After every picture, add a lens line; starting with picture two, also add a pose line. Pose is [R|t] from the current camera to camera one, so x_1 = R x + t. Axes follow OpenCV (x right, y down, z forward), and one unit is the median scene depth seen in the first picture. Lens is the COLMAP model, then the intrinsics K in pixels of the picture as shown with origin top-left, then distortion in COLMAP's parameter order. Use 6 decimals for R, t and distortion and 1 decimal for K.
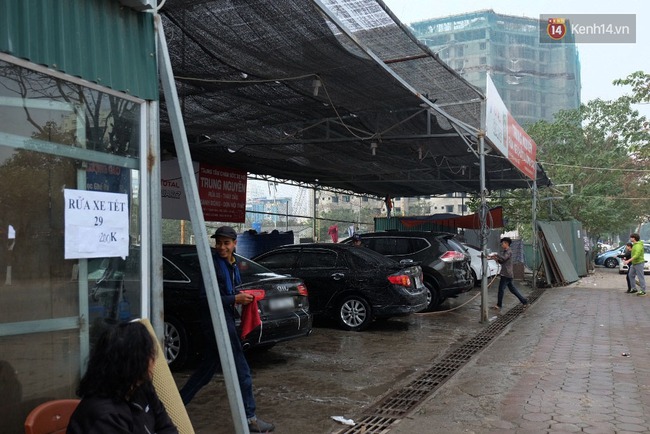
lens RADIAL K [[695.9, 0, 325.1], [0, 695.9, 217.7], [0, 0, 1]] dist [-0.003315, 0.000000]
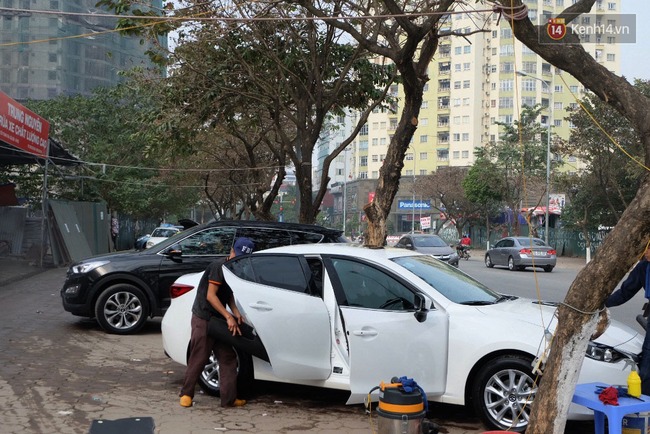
lens RADIAL K [[829.2, 0, 324.9], [0, 829.2, 217.4], [0, 0, 1]] dist [0.017695, 0.000000]
pose [[0.859360, 0.045060, 0.509382, 0.039981], [-0.059447, 0.998159, 0.011994, -0.007556], [-0.507904, -0.040589, 0.860457, -0.184829]]
